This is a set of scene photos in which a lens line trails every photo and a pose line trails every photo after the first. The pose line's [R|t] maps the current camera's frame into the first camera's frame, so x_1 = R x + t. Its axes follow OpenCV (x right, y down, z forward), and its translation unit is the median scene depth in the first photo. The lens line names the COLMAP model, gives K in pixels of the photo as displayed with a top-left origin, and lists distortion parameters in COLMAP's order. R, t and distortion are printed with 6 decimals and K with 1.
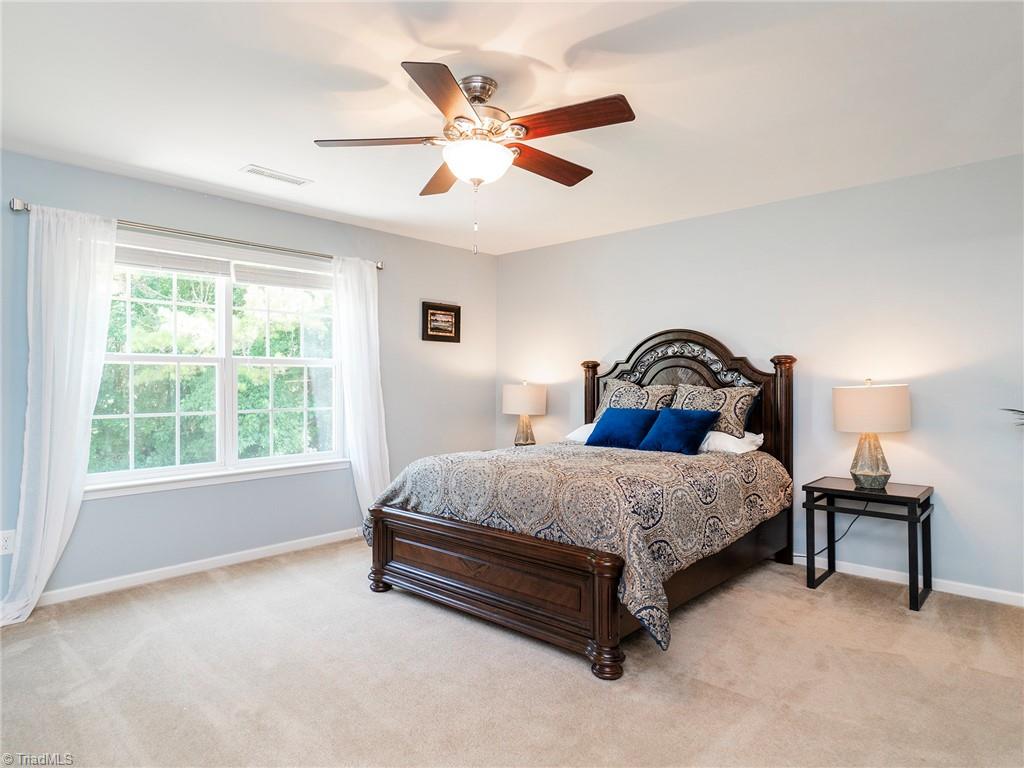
lens RADIAL K [[607.2, 0, 506.3], [0, 607.2, 378.2], [0, 0, 1]] dist [-0.018158, -0.000850]
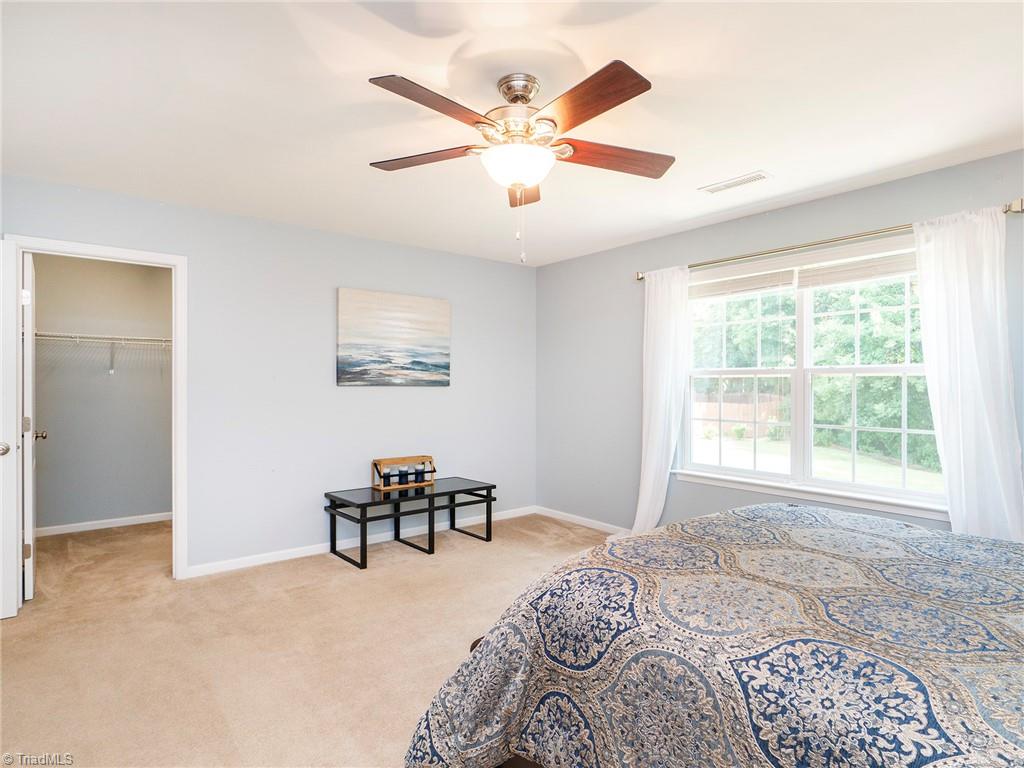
lens RADIAL K [[568.7, 0, 512.0], [0, 568.7, 384.0], [0, 0, 1]] dist [-0.000530, 0.000485]
pose [[-0.151386, -0.003342, -0.988469, 0.597398], [0.004141, 0.999983, -0.004015, -0.008716], [0.988466, -0.004701, -0.151370, 0.804965]]
